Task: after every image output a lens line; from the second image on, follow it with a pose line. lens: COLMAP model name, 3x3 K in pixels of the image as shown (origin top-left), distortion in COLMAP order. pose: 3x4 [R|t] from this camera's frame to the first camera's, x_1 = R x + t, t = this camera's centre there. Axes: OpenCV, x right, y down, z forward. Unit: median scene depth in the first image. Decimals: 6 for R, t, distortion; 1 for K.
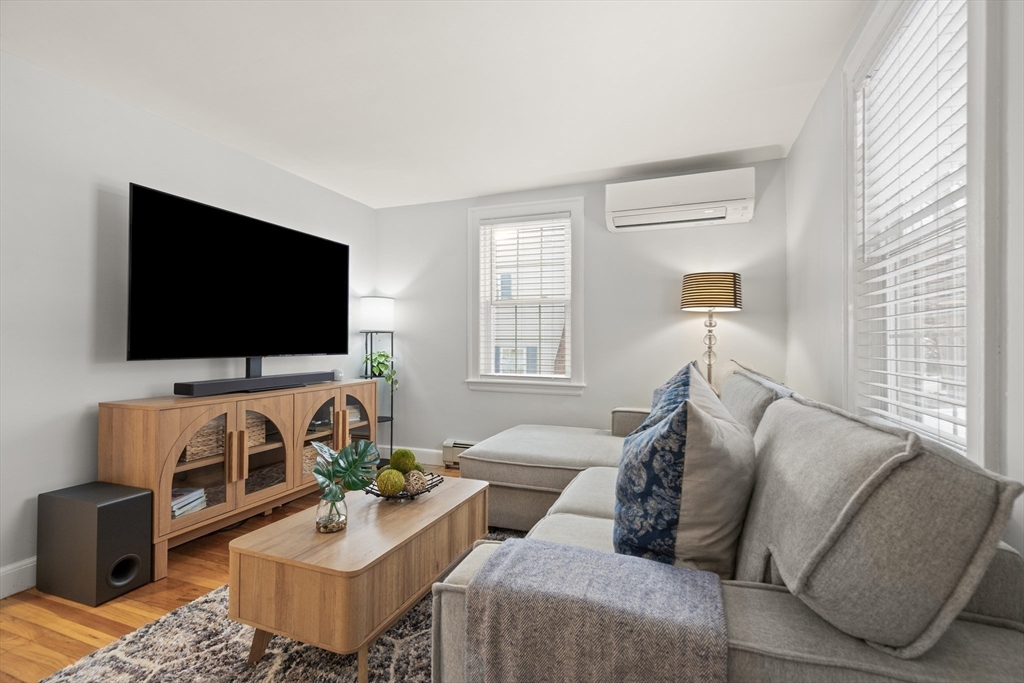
lens RADIAL K [[456.4, 0, 512.9], [0, 456.4, 336.0], [0, 0, 1]] dist [-0.009175, 0.002804]
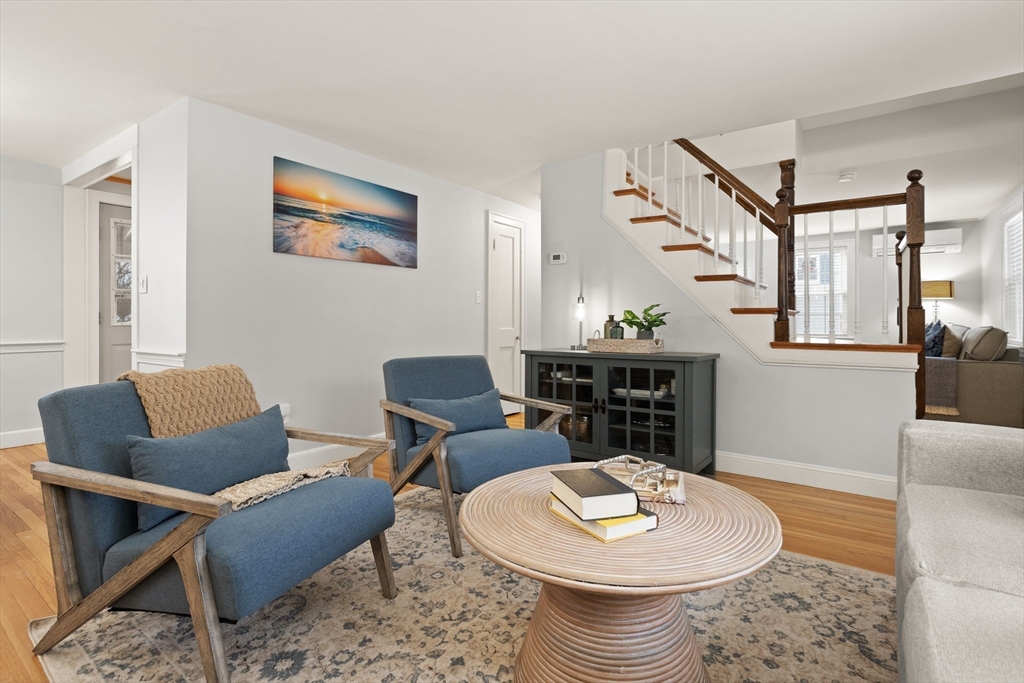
lens RADIAL K [[498.8, 0, 516.3], [0, 498.8, 310.3], [0, 0, 1]] dist [0.001095, -0.000523]
pose [[0.971026, -0.003893, -0.238942, -0.892314], [0.003163, 0.999989, -0.003439, -0.002100], [0.238953, 0.002584, 0.971028, -1.682232]]
